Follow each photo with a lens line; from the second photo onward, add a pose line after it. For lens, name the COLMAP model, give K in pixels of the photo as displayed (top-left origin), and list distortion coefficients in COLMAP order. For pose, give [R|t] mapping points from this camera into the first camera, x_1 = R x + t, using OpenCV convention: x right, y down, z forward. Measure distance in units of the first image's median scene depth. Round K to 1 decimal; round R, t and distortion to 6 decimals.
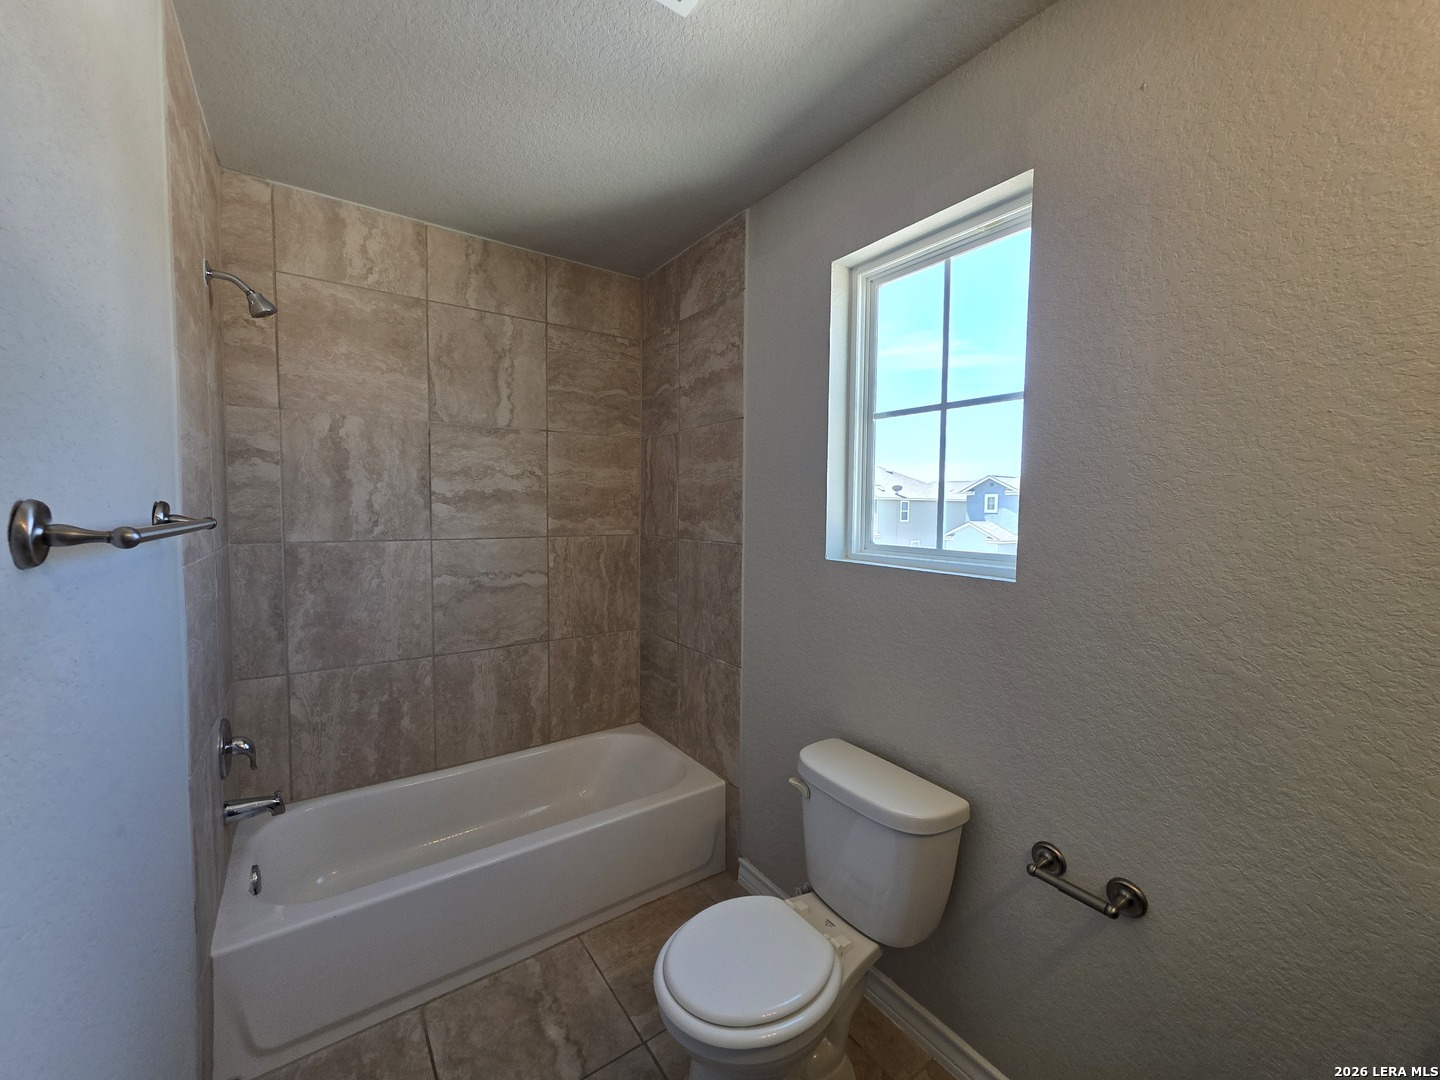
lens RADIAL K [[576.1, 0, 719.2], [0, 576.1, 542.4], [0, 0, 1]] dist [0.002596, -0.000115]
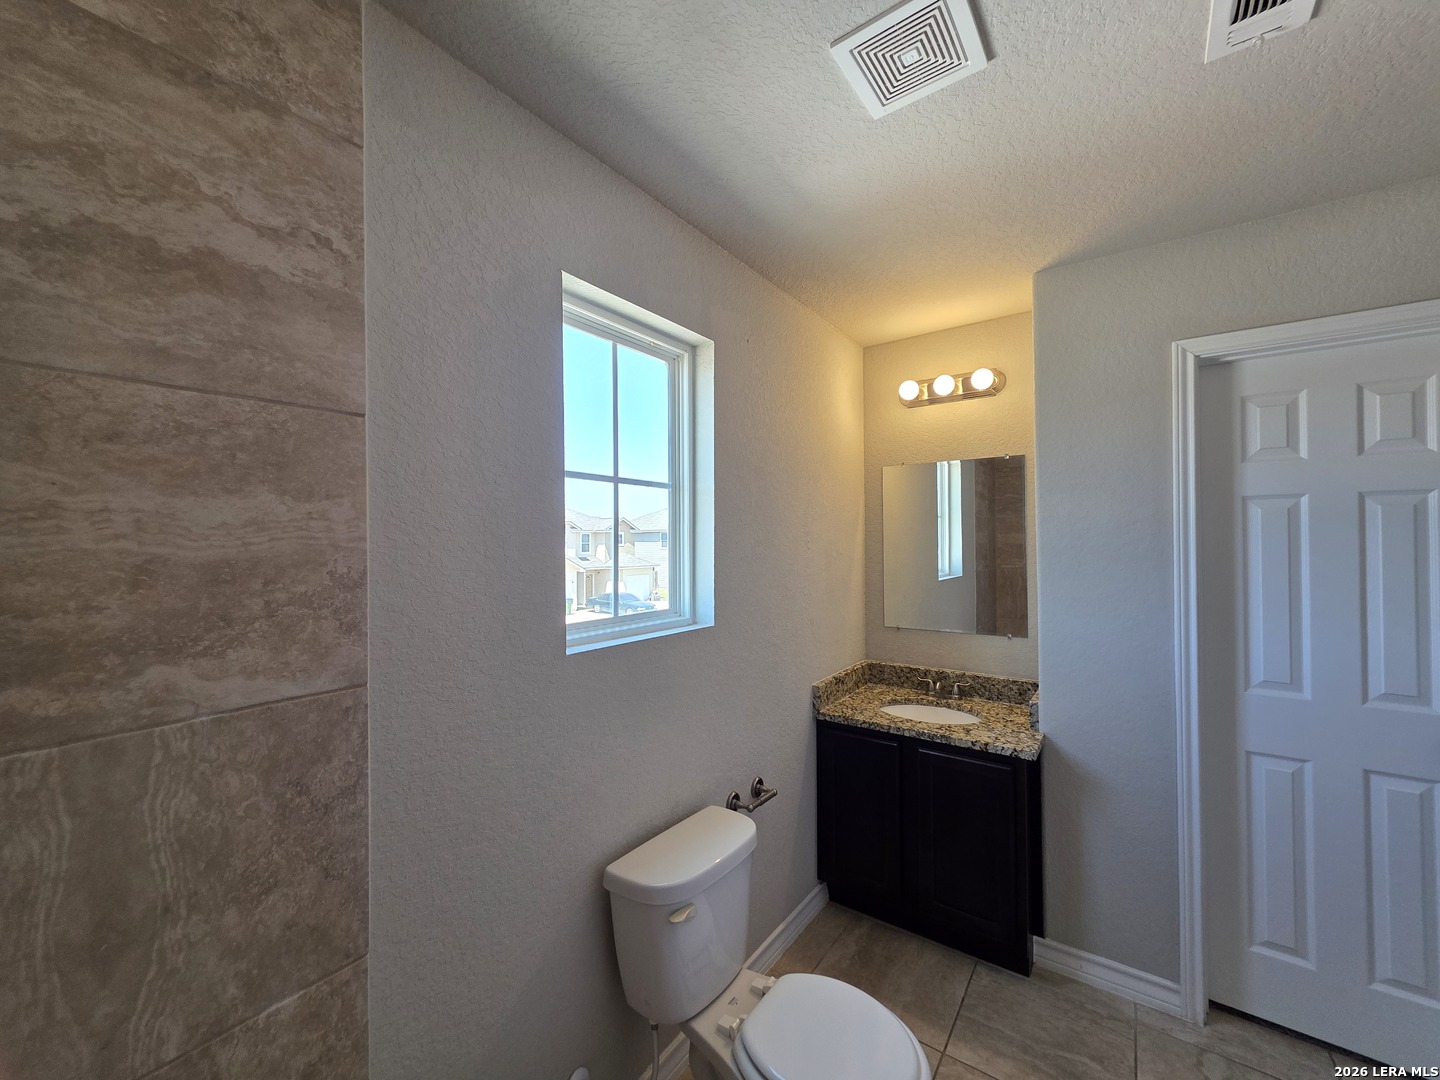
lens RADIAL K [[576.1, 0, 717.8], [0, 576.1, 539.1], [0, 0, 1]] dist [0.002596, -0.000115]
pose [[-0.325130, -0.006800, 0.945645, -0.482392], [0.061699, 0.997691, 0.028387, -0.107186], [-0.943655, 0.067575, -0.323959, 0.855500]]
